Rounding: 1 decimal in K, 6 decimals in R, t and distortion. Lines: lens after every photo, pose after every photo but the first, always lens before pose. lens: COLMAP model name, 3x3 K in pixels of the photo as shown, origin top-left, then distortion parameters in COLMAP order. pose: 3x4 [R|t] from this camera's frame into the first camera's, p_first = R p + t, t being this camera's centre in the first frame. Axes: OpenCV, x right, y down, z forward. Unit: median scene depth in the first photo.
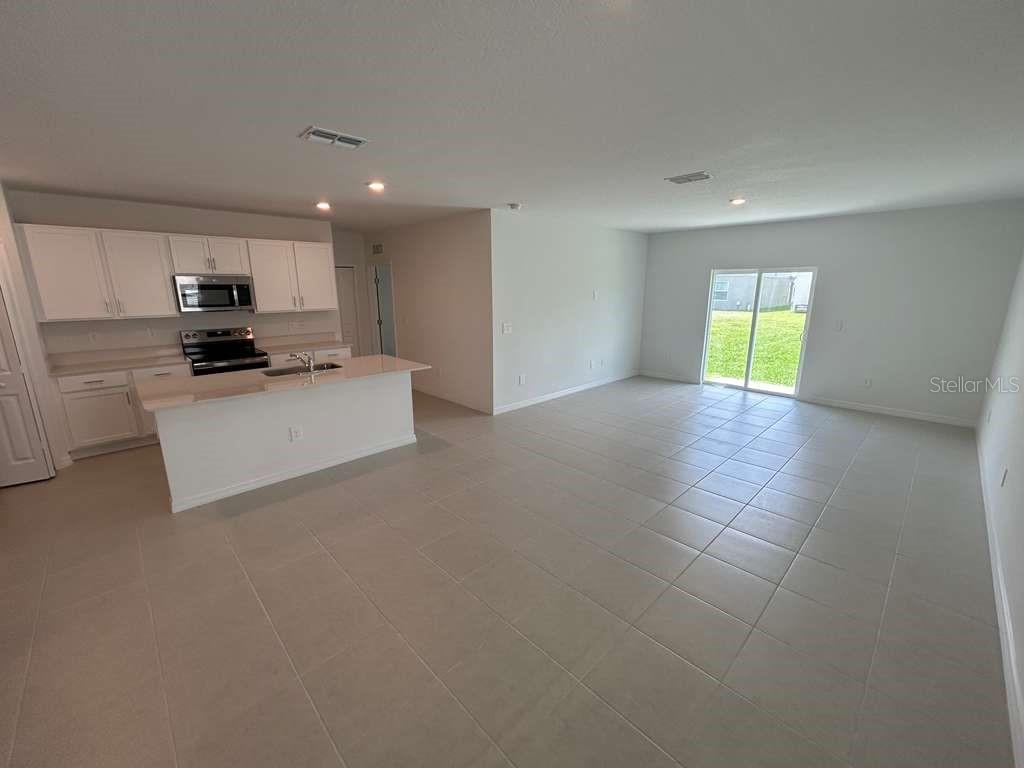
lens RADIAL K [[418.4, 0, 512.8], [0, 418.4, 380.8], [0, 0, 1]] dist [0.001838, 0.000253]
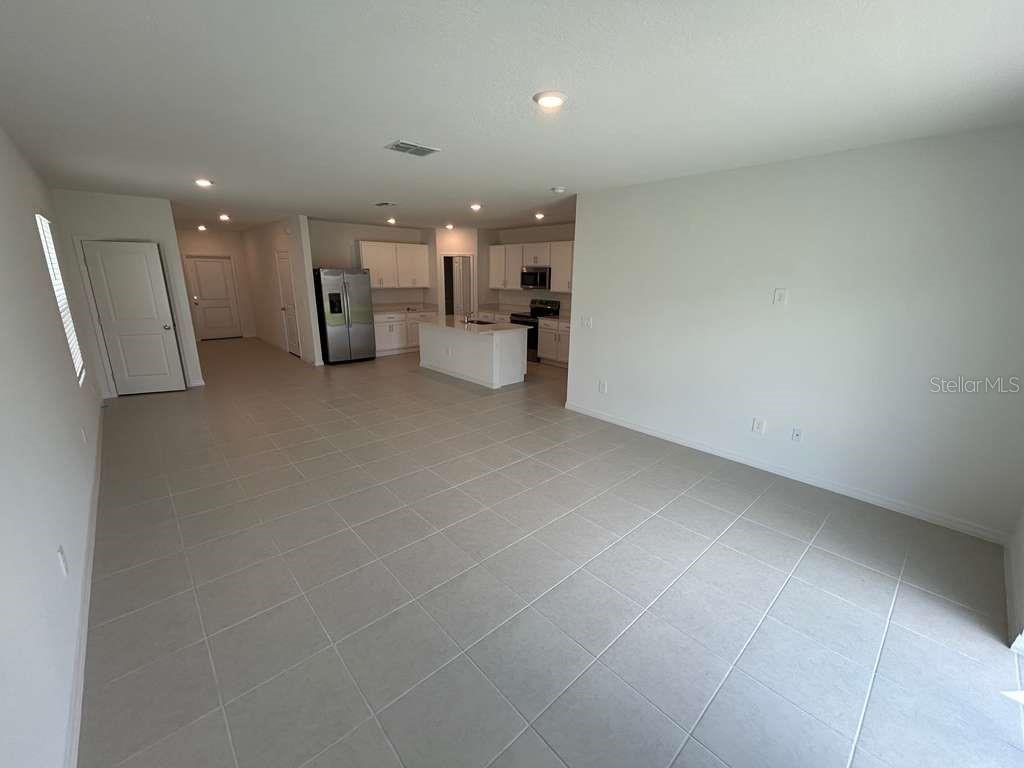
lens RADIAL K [[418.4, 0, 512.8], [0, 418.4, 387.9], [0, 0, 1]] dist [0.001838, 0.000253]
pose [[-0.014879, 0.270189, -0.962692, 0.907632], [-0.235019, 0.934881, 0.266016, -0.198234], [0.971877, 0.230209, 0.049589, 0.835307]]
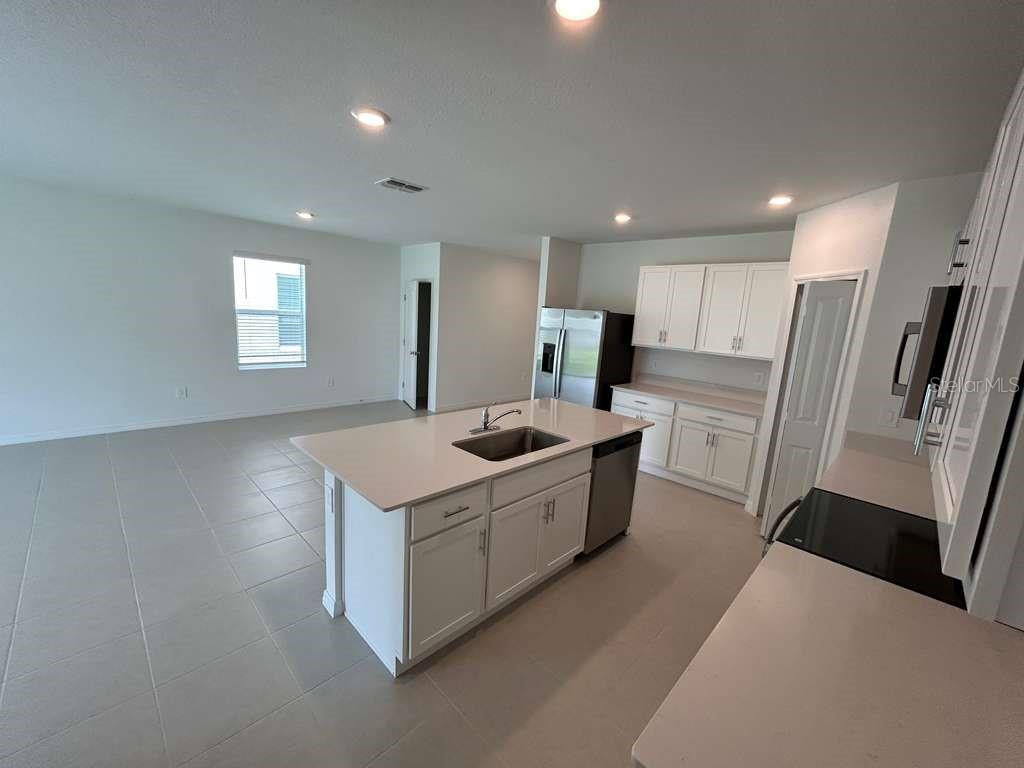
lens RADIAL K [[418.4, 0, 507.7], [0, 418.4, 381.9], [0, 0, 1]] dist [0.001838, 0.000253]
pose [[-0.998033, -0.051077, -0.036353, -0.350789], [-0.061173, 0.920333, 0.386323, -0.256990], [0.013724, 0.387787, -0.921647, 1.141782]]
